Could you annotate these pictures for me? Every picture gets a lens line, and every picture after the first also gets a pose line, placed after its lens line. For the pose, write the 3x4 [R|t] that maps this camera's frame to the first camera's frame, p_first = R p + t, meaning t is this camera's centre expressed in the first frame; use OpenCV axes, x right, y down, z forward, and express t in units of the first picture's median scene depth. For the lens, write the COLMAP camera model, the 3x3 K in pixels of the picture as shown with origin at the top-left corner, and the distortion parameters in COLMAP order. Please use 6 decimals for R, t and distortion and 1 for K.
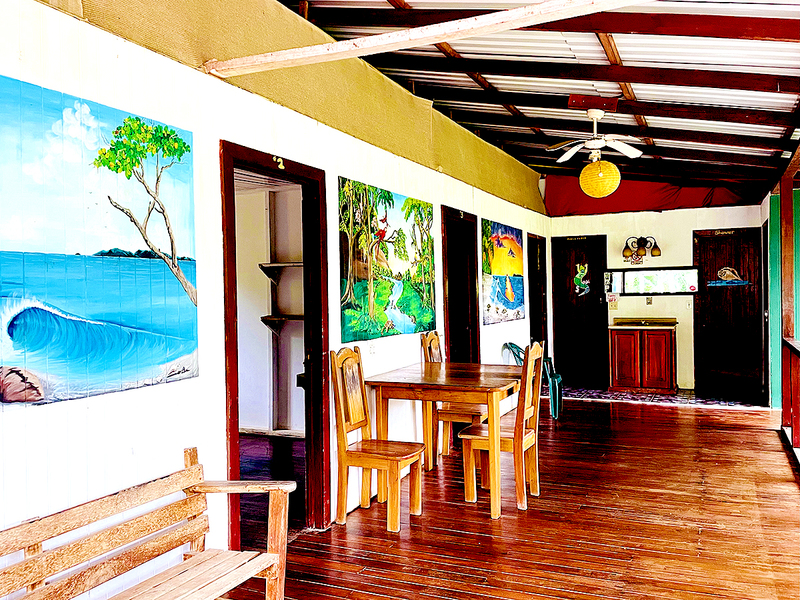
lens RADIAL K [[664.1, 0, 400.0], [0, 664.1, 300.0], [0, 0, 1]] dist [0.022587, 0.000931]
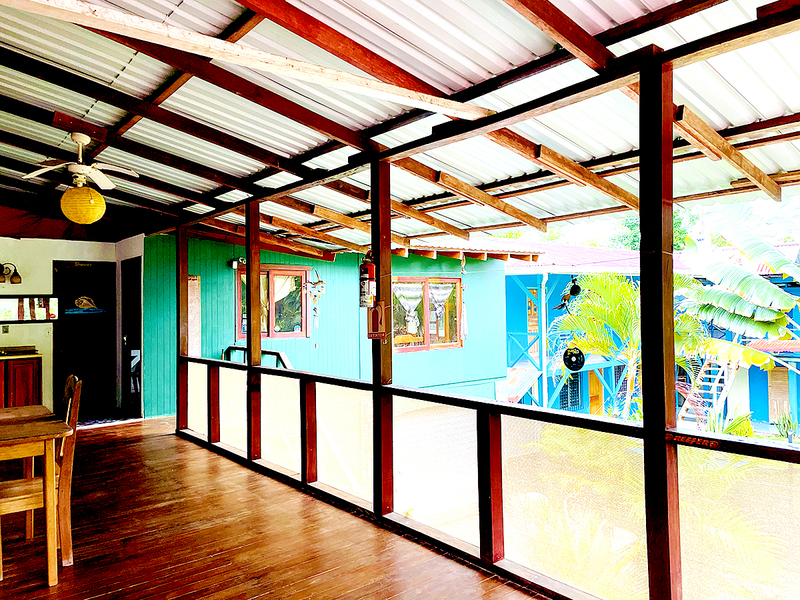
lens RADIAL K [[600.2, 0, 398.4], [0, 600.2, 289.8], [0, 0, 1]] dist [-0.002902, -0.002646]
pose [[0.440166, 0.032867, 0.897315, -0.248628], [0.022172, 0.998627, -0.047454, -0.003539], [-0.897643, 0.040783, 0.438833, 0.171719]]
